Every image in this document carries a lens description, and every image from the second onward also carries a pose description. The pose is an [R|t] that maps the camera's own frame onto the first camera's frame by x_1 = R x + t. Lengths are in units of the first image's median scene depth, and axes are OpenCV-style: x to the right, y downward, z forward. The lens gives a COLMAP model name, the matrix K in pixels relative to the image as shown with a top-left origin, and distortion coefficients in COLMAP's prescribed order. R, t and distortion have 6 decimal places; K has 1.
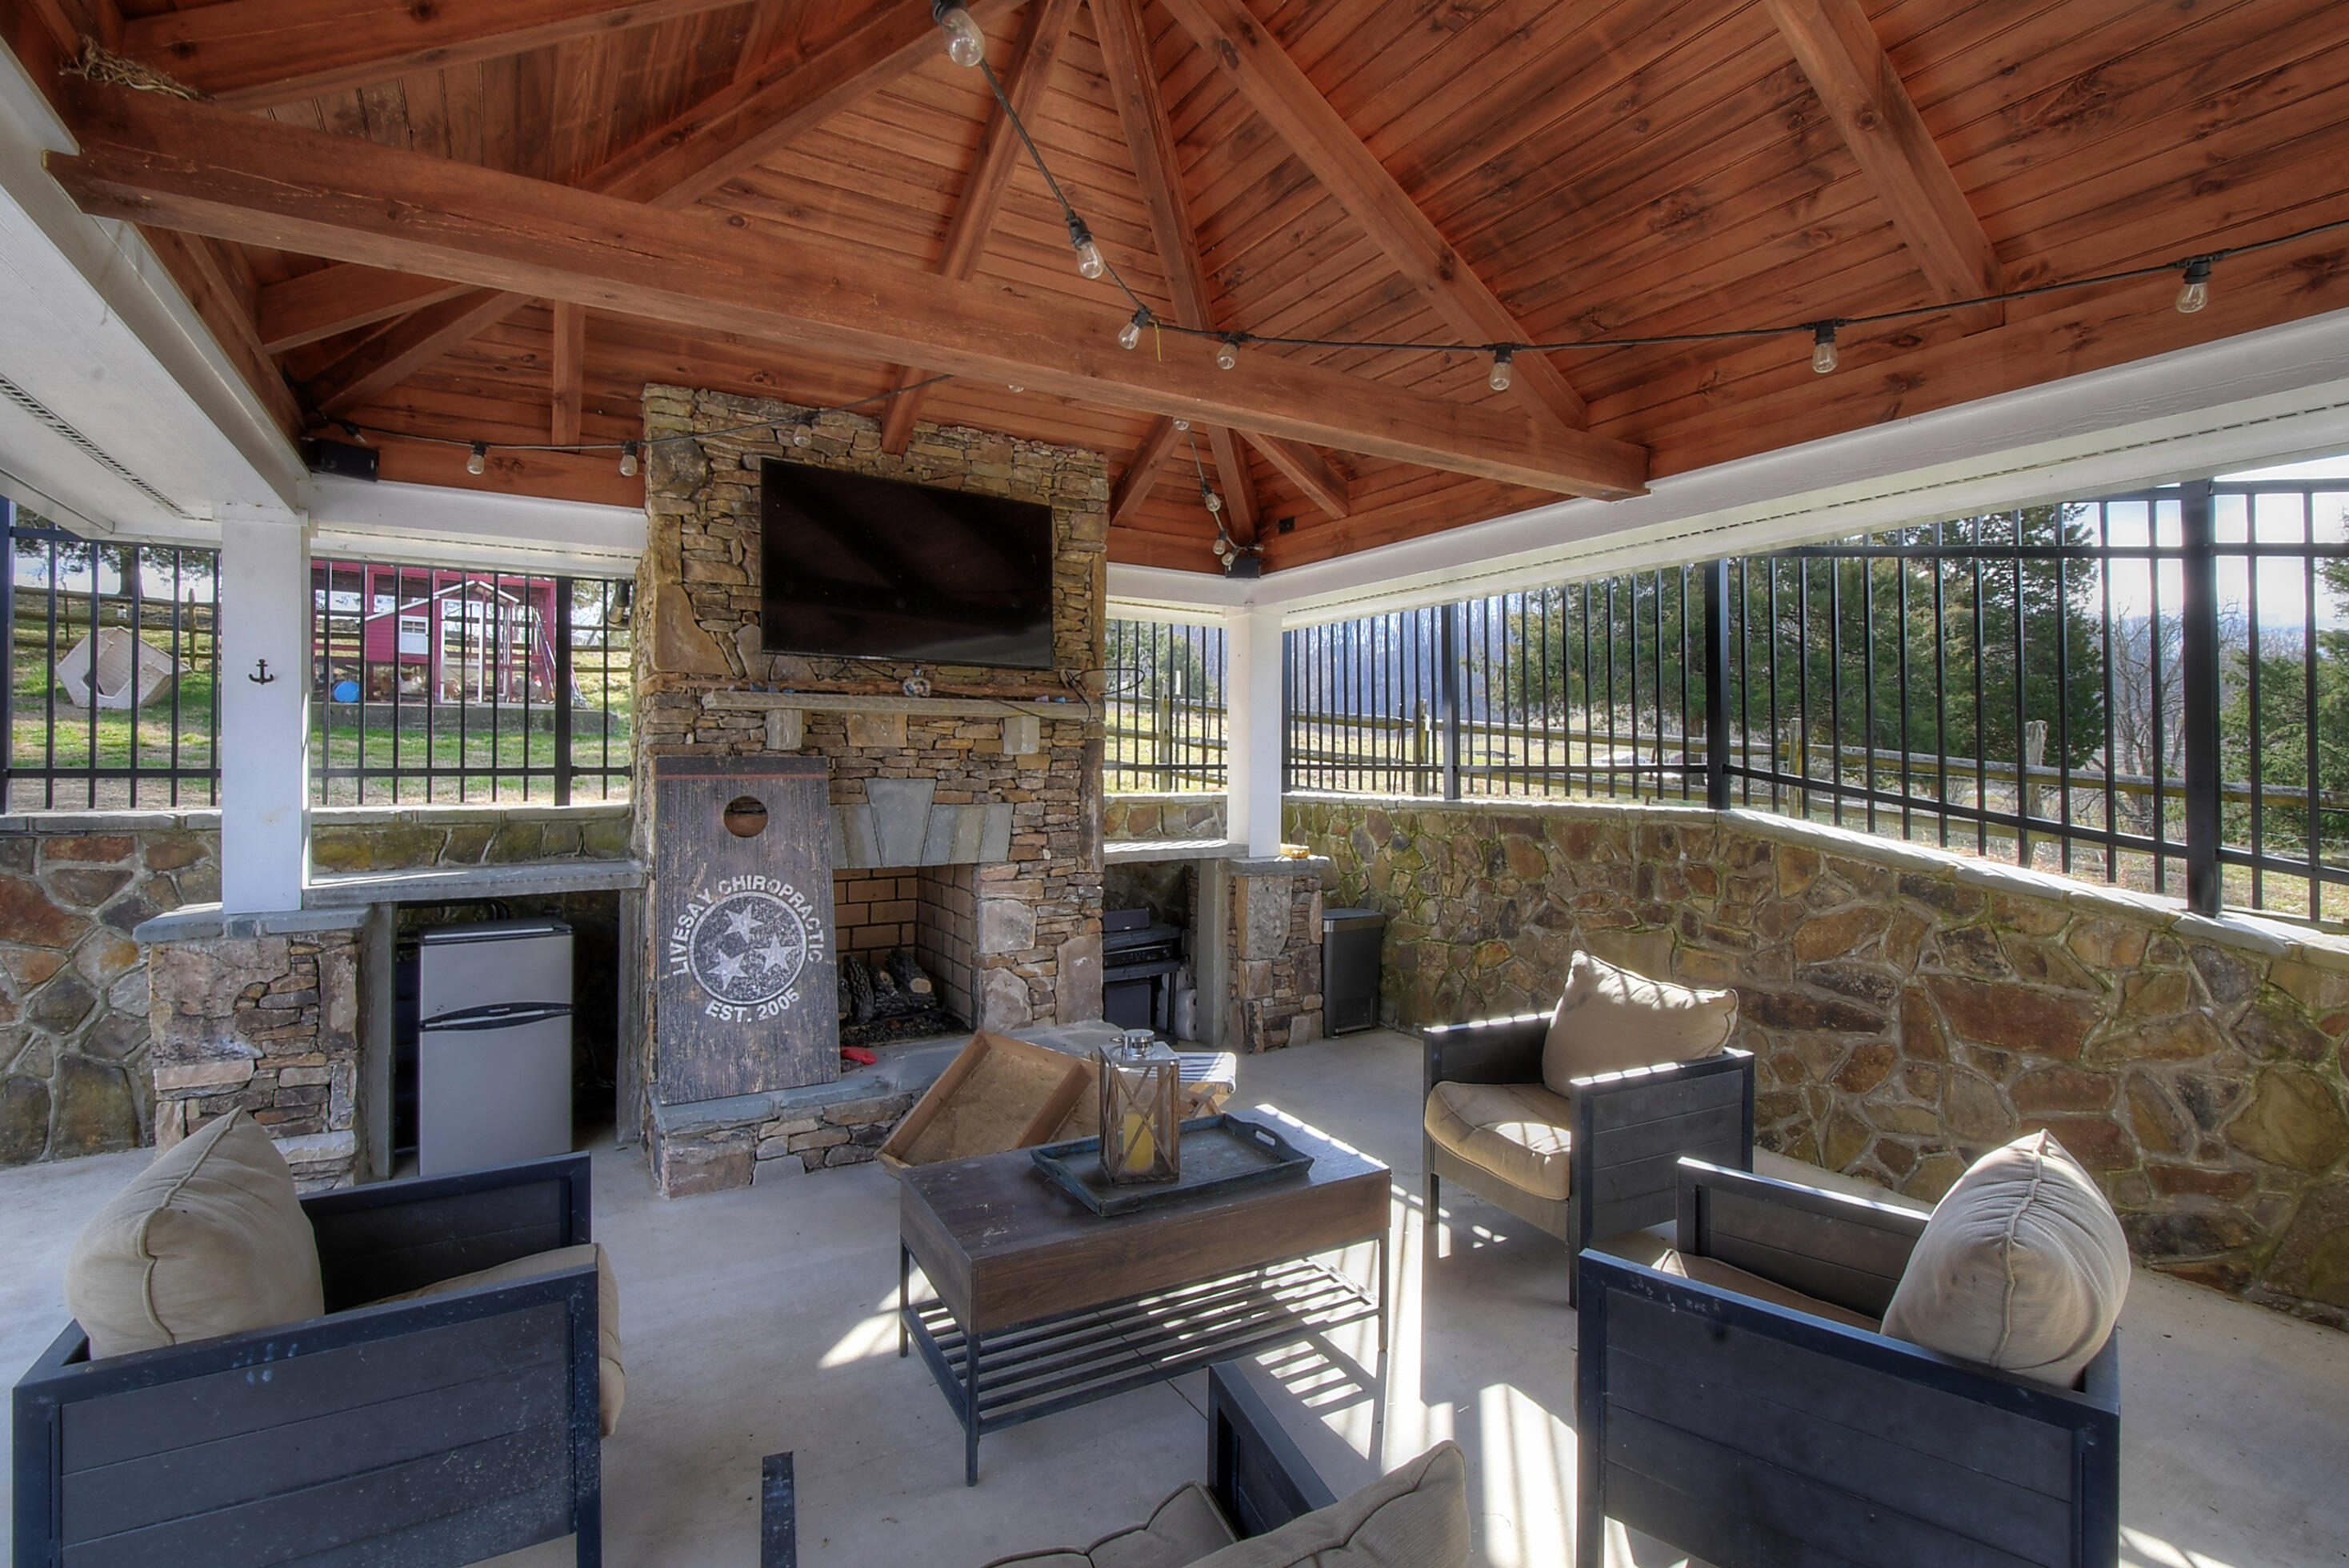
lens RADIAL K [[1075.8, 0, 1166.3], [0, 1075.8, 759.7], [0, 0, 1]] dist [-0.008492, -0.000355]
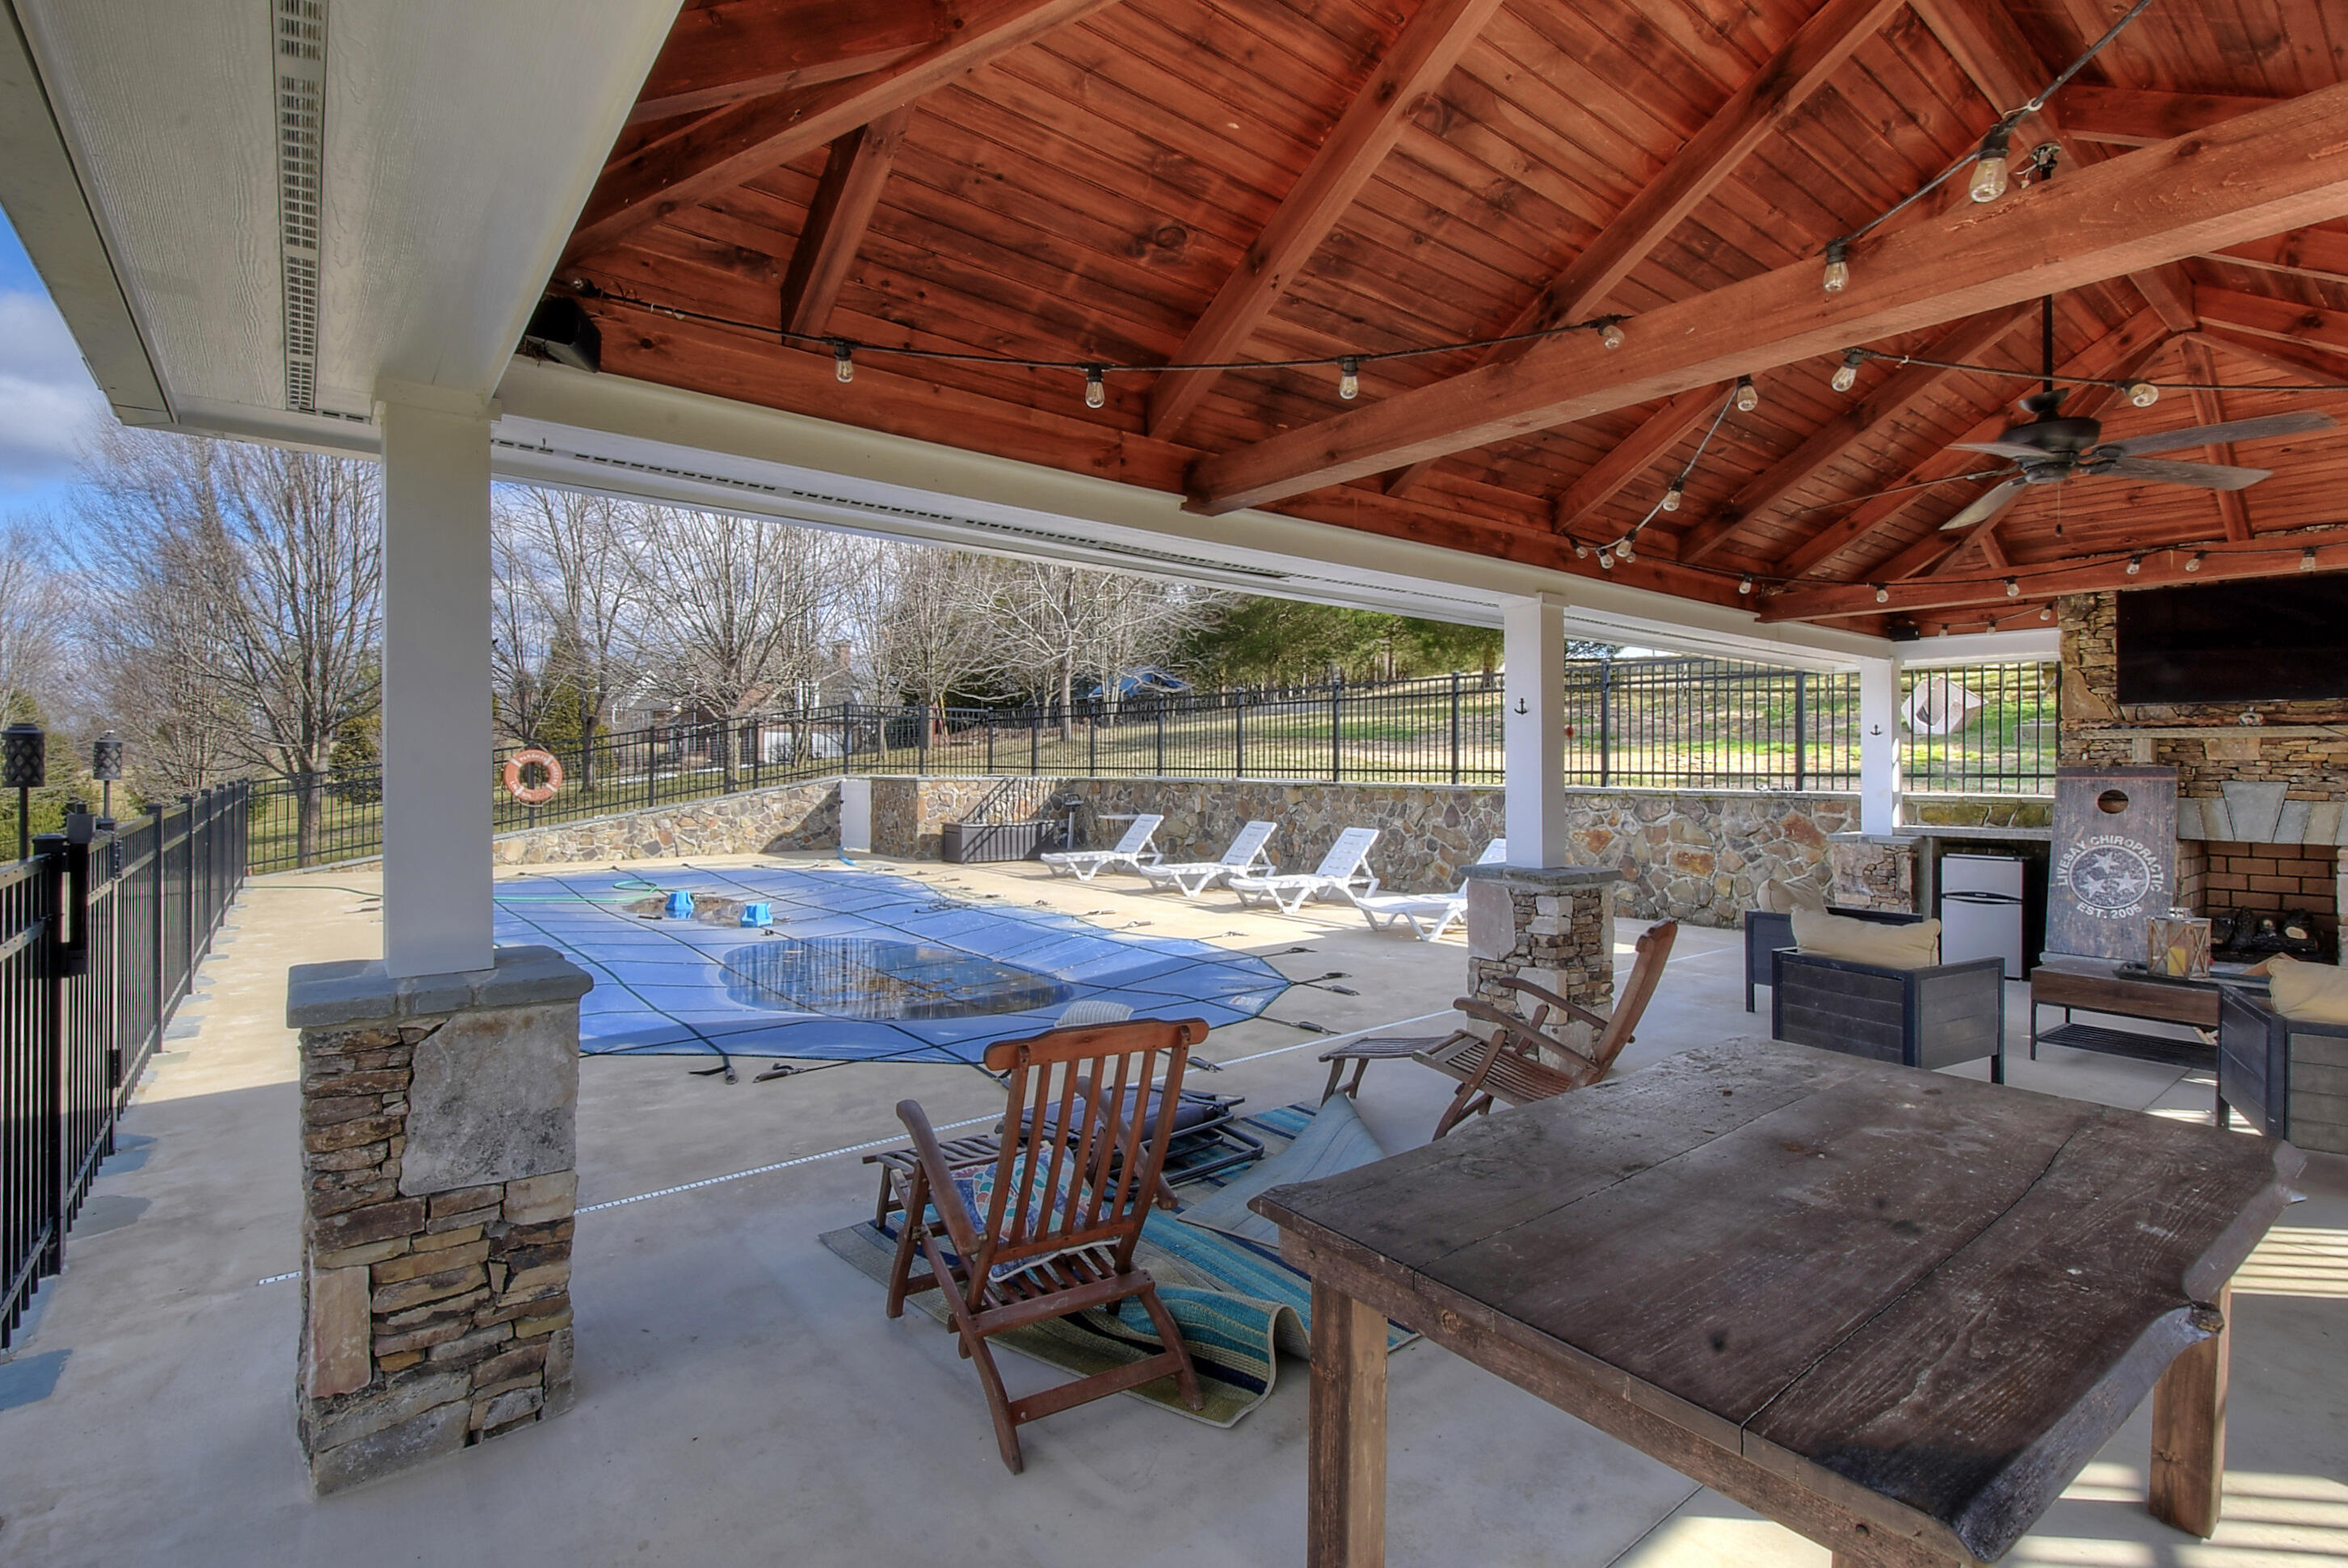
lens RADIAL K [[1075.3, 0, 1165.8], [0, 1075.3, 759.7], [0, 0, 1]] dist [-0.008492, -0.000355]
pose [[0.118360, -0.008760, -0.992932, 1.117292], [-0.001600, 0.999958, -0.009013, 0.003765], [0.992969, 0.002656, 0.118341, -0.699537]]
